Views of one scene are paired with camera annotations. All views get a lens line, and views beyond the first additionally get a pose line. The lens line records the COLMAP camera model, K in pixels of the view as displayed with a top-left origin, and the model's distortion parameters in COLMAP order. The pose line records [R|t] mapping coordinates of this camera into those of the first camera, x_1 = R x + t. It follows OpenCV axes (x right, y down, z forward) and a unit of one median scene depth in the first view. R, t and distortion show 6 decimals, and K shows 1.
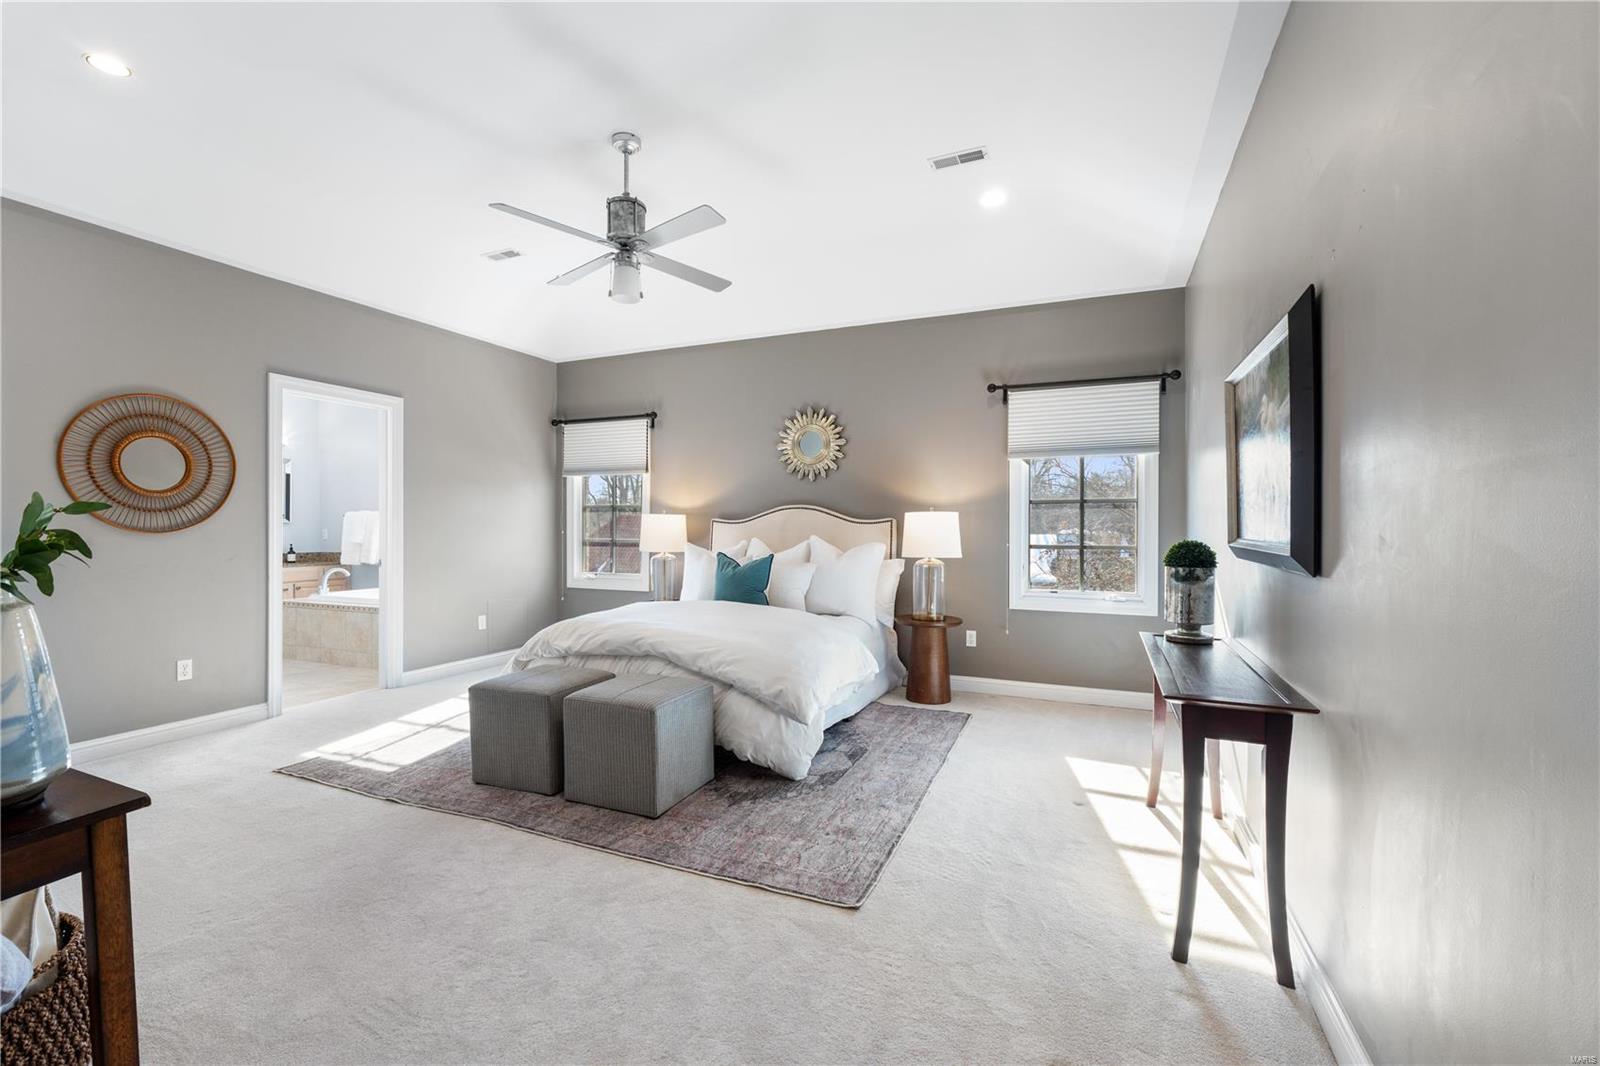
lens RADIAL K [[688.5, 0, 796.1], [0, 688.5, 527.2], [0, 0, 1]] dist [0.000523, -0.000091]
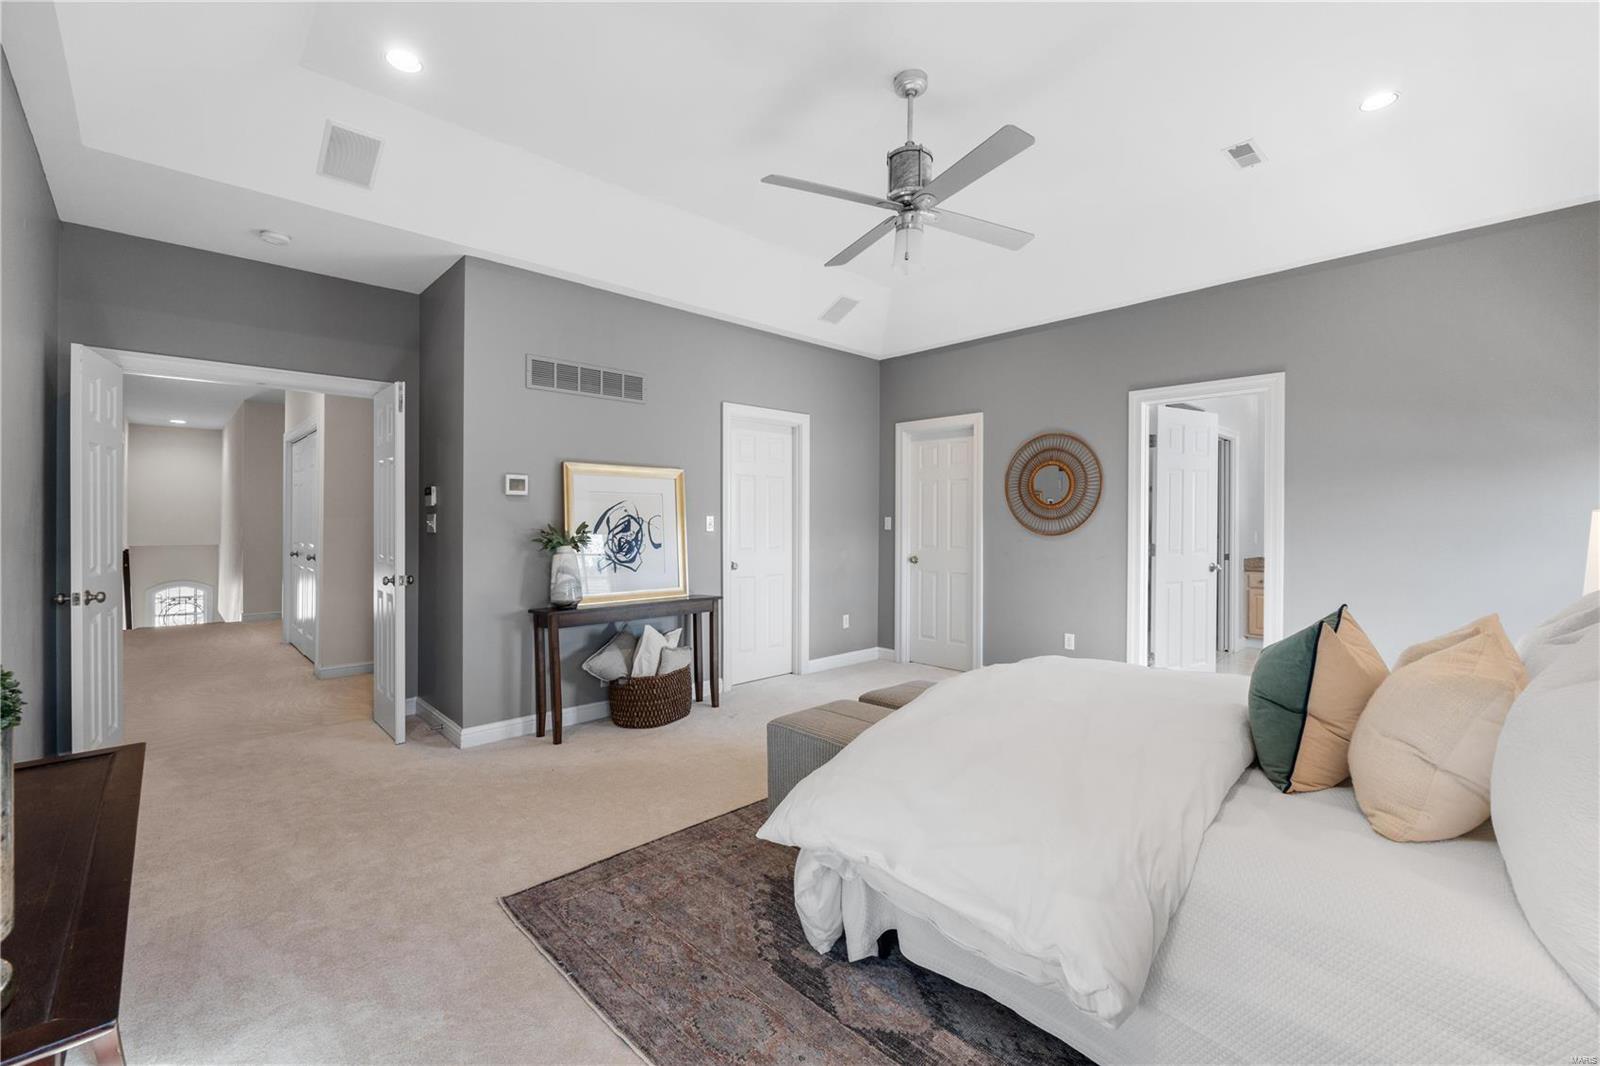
lens RADIAL K [[688.5, 0, 798.0], [0, 688.5, 526.0], [0, 0, 1]] dist [0.000523, -0.000091]
pose [[-0.395375, 0.005544, -0.918503, 0.556635], [-0.004874, 0.999955, 0.008134, -0.020438], [0.918507, 0.007693, -0.395331, 1.168681]]
